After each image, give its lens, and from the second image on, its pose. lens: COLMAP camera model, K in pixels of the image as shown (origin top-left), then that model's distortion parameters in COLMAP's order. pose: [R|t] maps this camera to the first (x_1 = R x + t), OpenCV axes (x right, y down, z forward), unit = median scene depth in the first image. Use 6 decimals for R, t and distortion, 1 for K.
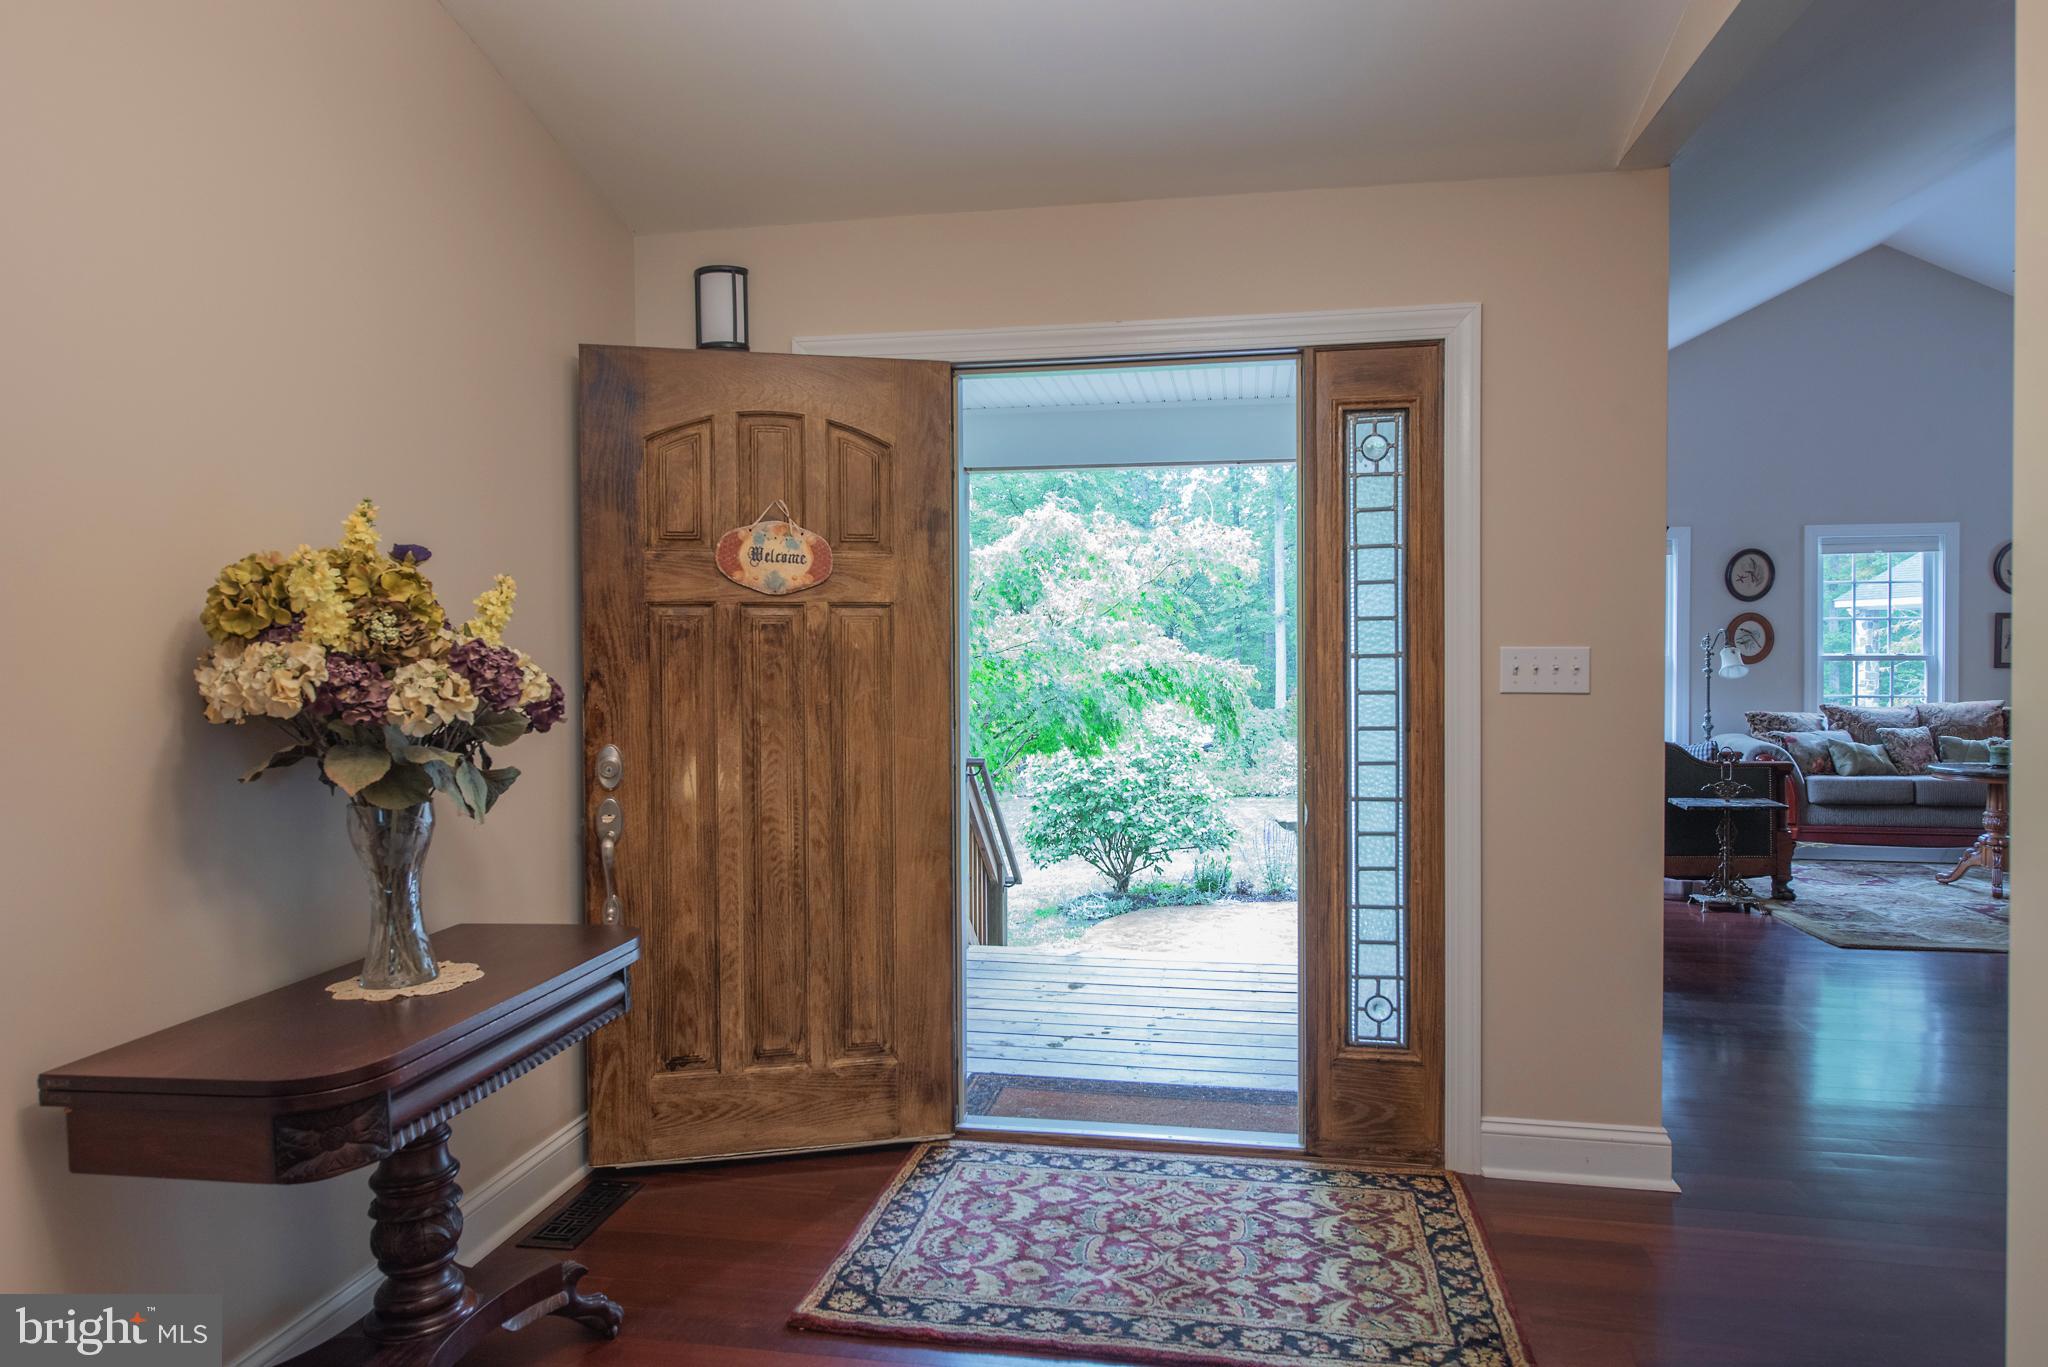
lens RADIAL K [[1245.9, 0, 1032.3], [0, 1245.9, 672.9], [0, 0, 1]] dist [-0.001424, -0.001126]
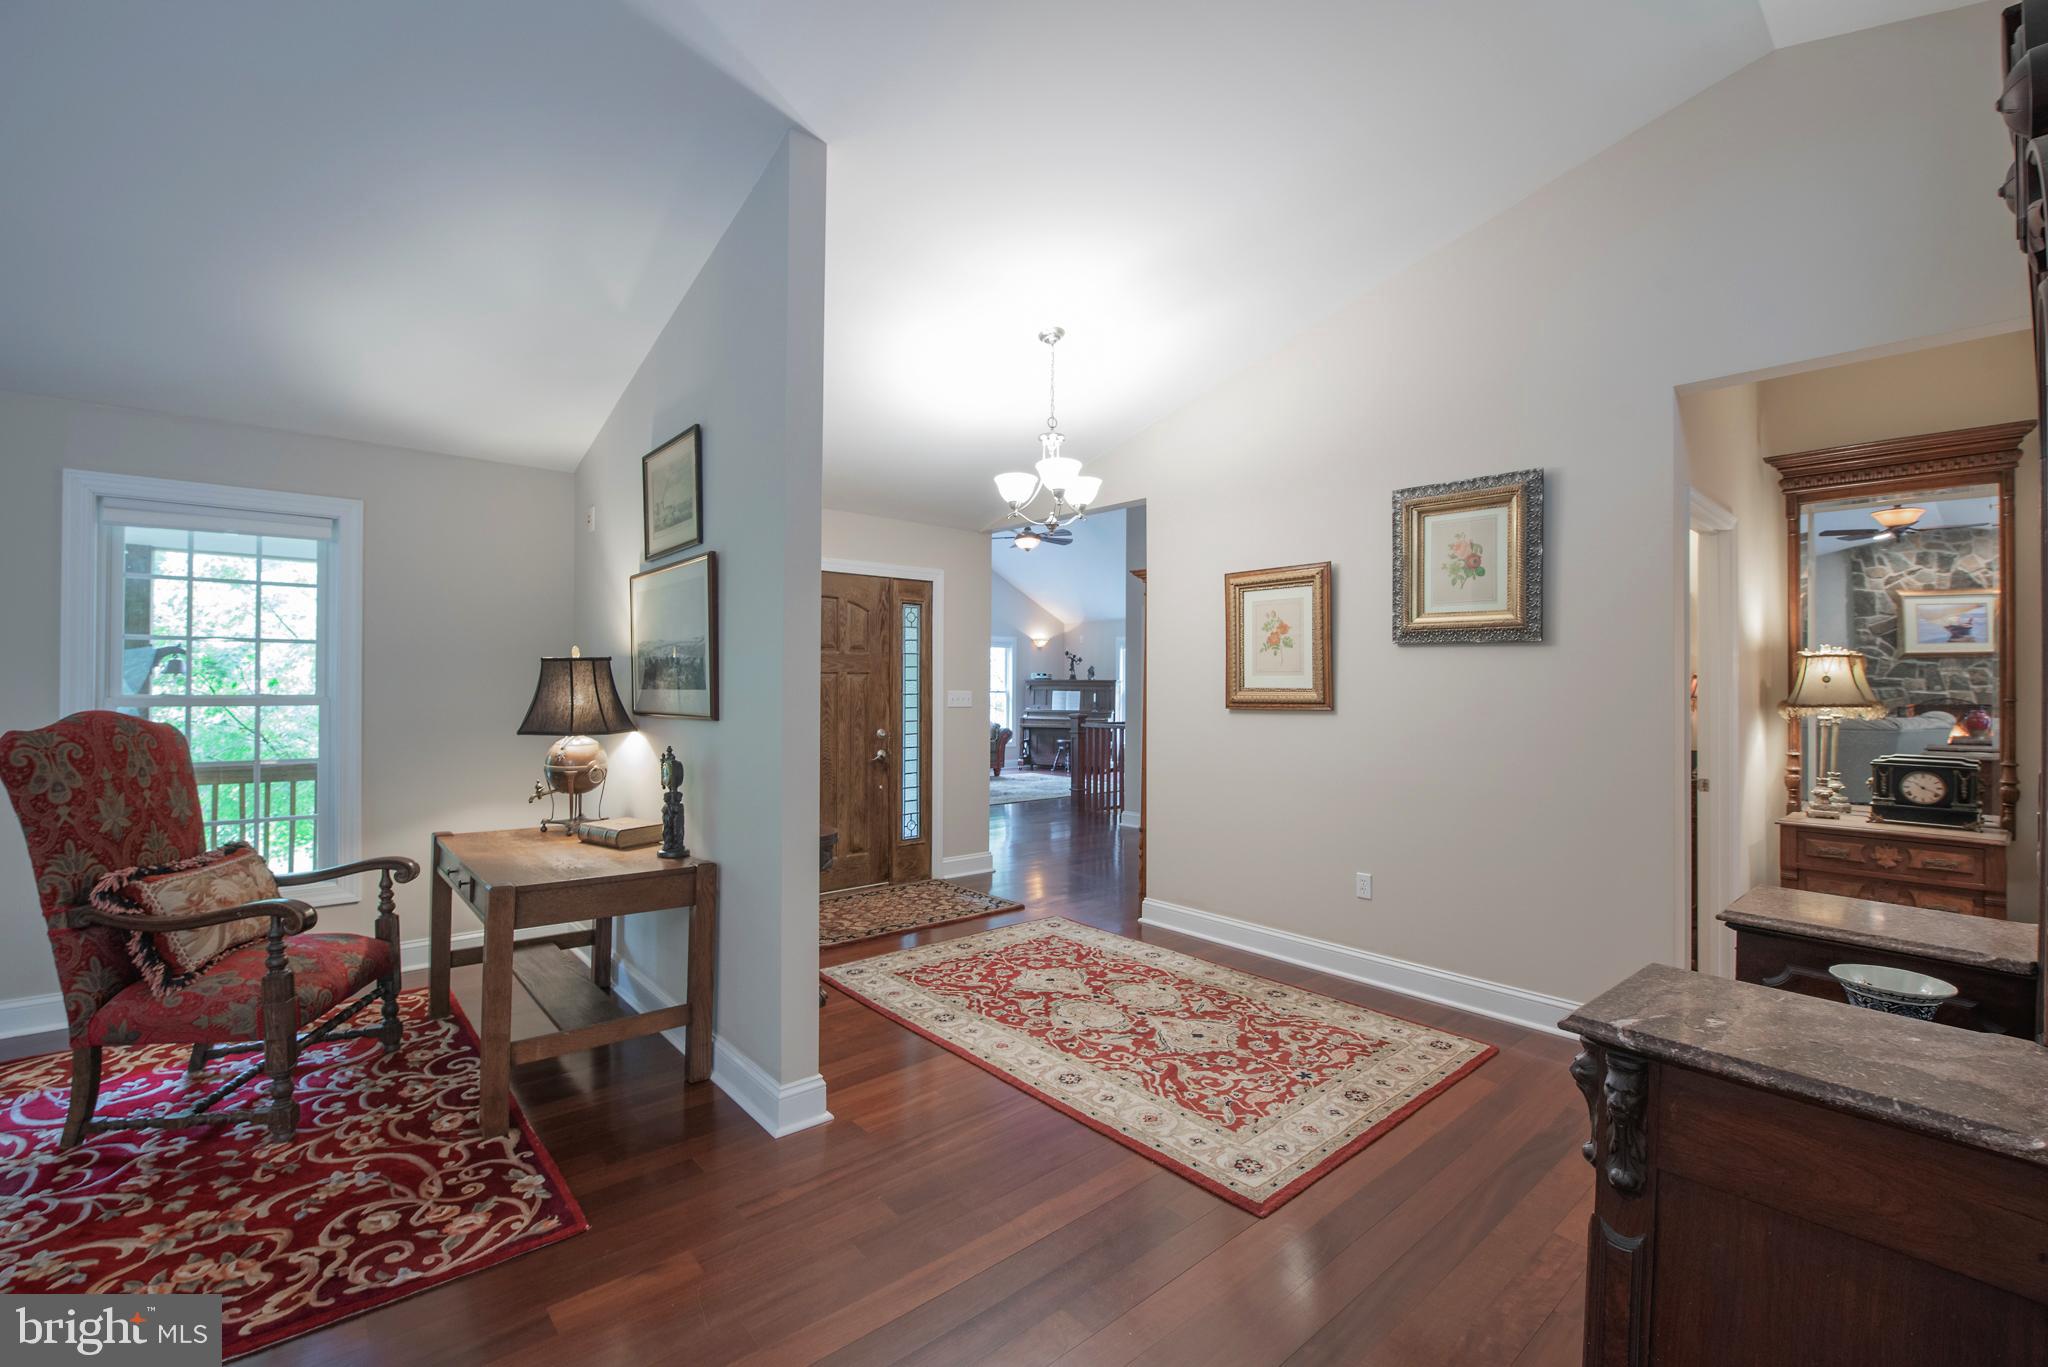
lens RADIAL K [[865.9, 0, 1032.6], [0, 865.9, 679.3], [0, 0, 1]] dist [-0.009183, -0.003498]
pose [[0.630262, 0.013014, 0.776273, -1.071422], [0.005162, 0.999767, -0.020952, -0.005689], [-0.776365, 0.017213, 0.630049, -0.410119]]
